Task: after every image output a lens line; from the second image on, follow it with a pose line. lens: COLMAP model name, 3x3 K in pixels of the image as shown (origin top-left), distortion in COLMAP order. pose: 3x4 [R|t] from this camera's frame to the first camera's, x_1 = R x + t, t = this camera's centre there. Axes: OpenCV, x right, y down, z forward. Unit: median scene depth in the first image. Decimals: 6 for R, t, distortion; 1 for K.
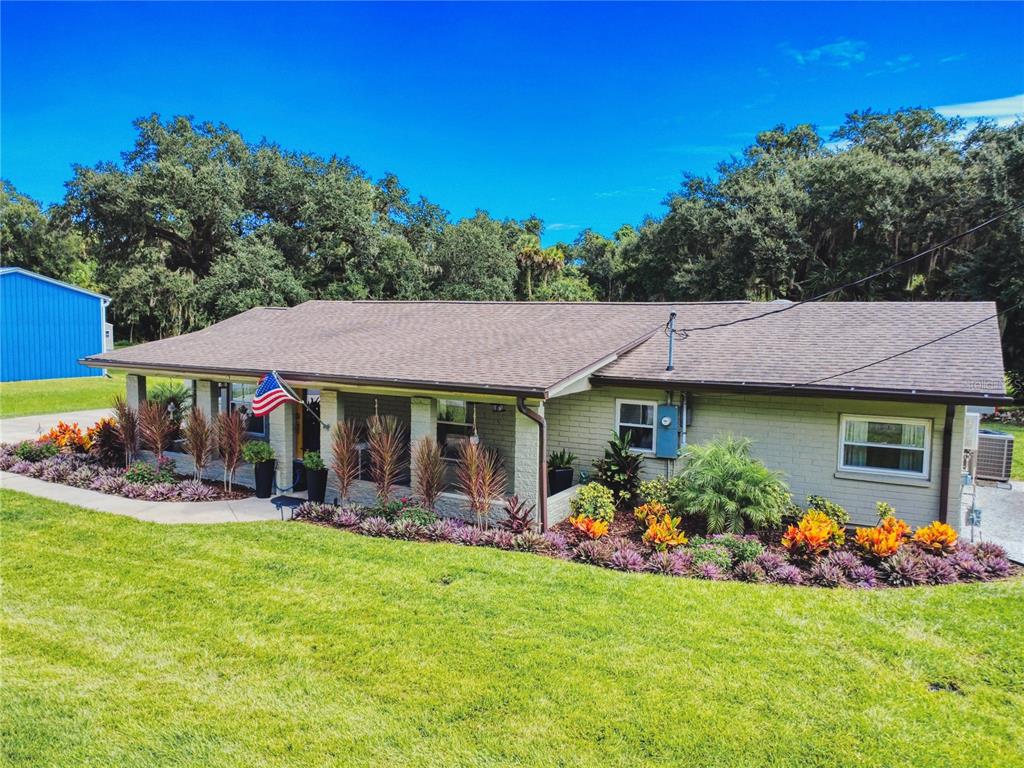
lens RADIAL K [[782.0, 0, 514.8], [0, 782.0, 383.6], [0, 0, 1]] dist [0.001297, 0.004760]
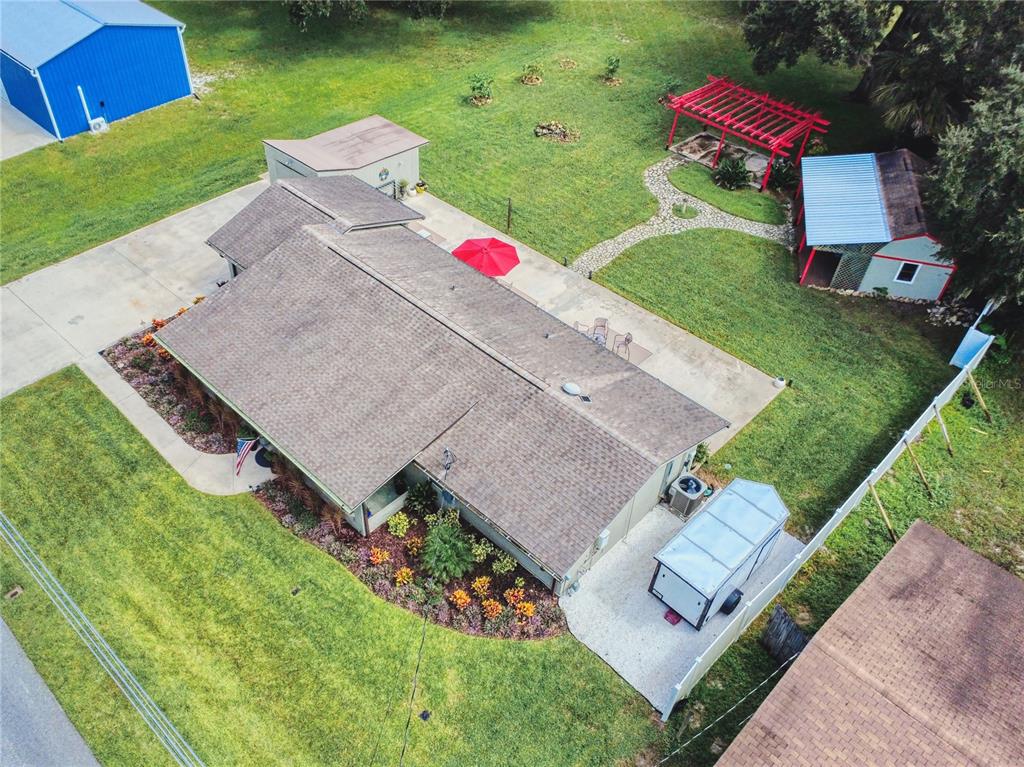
lens RADIAL K [[845.1, 0, 474.8], [0, 845.1, 407.9], [0, 0, 1]] dist [0.003529, -0.003482]
pose [[0.960595, 0.202884, -0.189986, 0.540010], [-0.033349, 0.762713, 0.645877, -1.238295], [0.275943, -0.614090, 0.739424, -0.278750]]
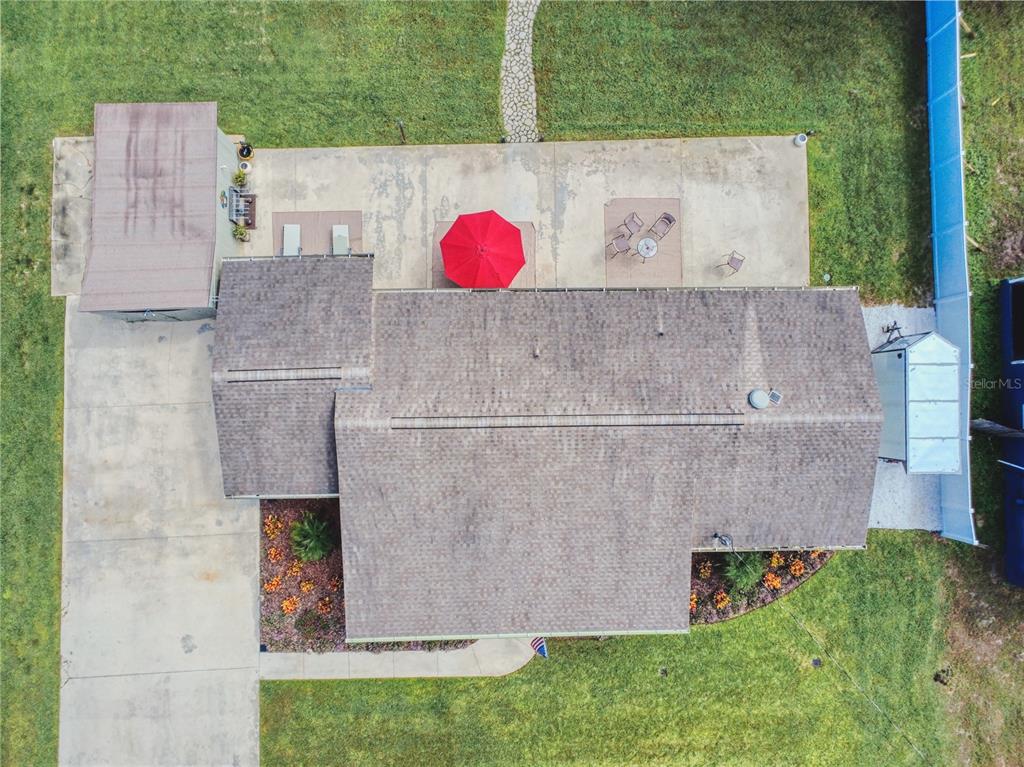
lens RADIAL K [[782.0, 0, 517.2], [0, 782.0, 380.8], [0, 0, 1]] dist [0.001297, 0.004760]
pose [[0.871178, -0.489411, 0.039065, -0.098910], [0.006320, 0.090739, 0.995855, -1.754352], [-0.490927, -0.867320, 0.082143, 1.281650]]
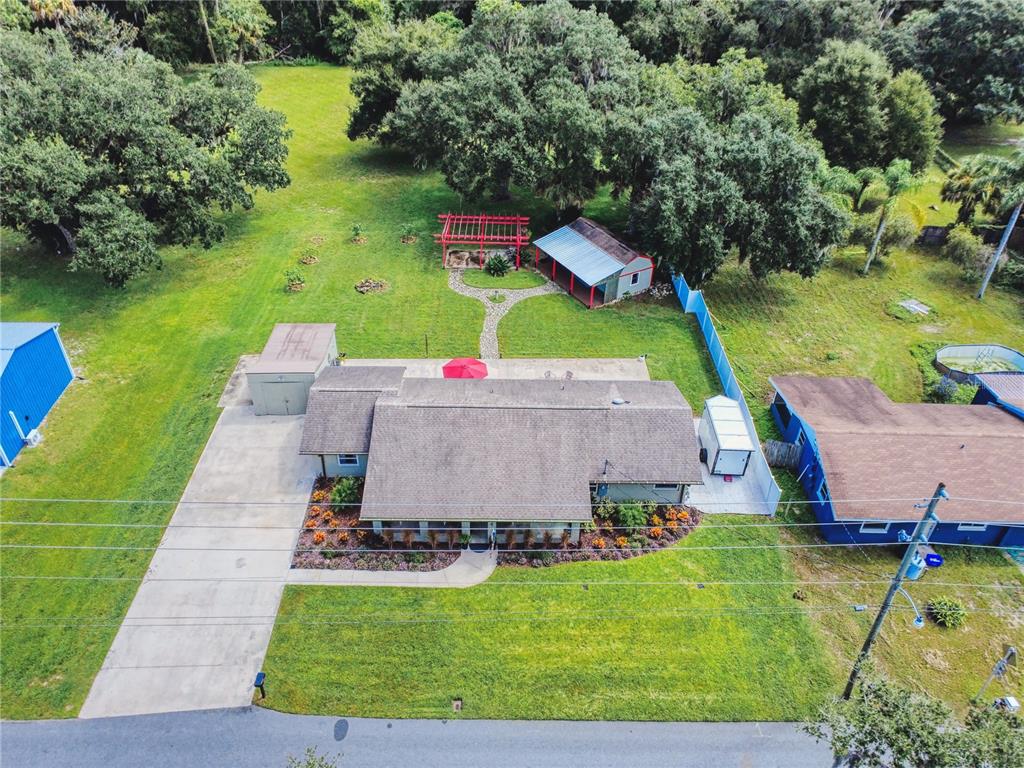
lens RADIAL K [[782.0, 0, 519.7], [0, 782.0, 376.1], [0, 0, 1]] dist [0.001297, 0.004760]
pose [[0.869702, -0.285284, 0.402780, -1.054720], [0.024394, 0.839888, 0.542211, -1.755908], [-0.492975, -0.461736, 0.737411, -0.761444]]
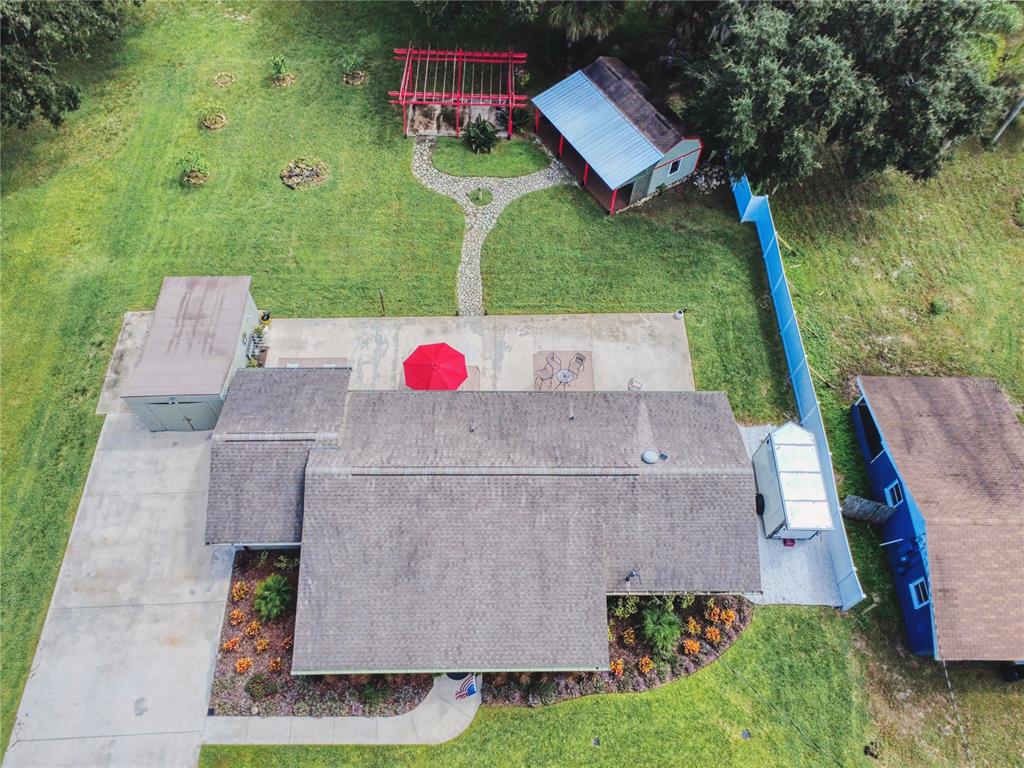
lens RADIAL K [[782.0, 0, 520.1], [0, 782.0, 381.1], [0, 0, 1]] dist [0.001297, 0.004760]
pose [[0.868229, -0.417045, 0.268798, -0.369856], [0.013862, 0.561929, 0.827069, -1.910345], [-0.495971, -0.714359, 0.493664, 0.439530]]
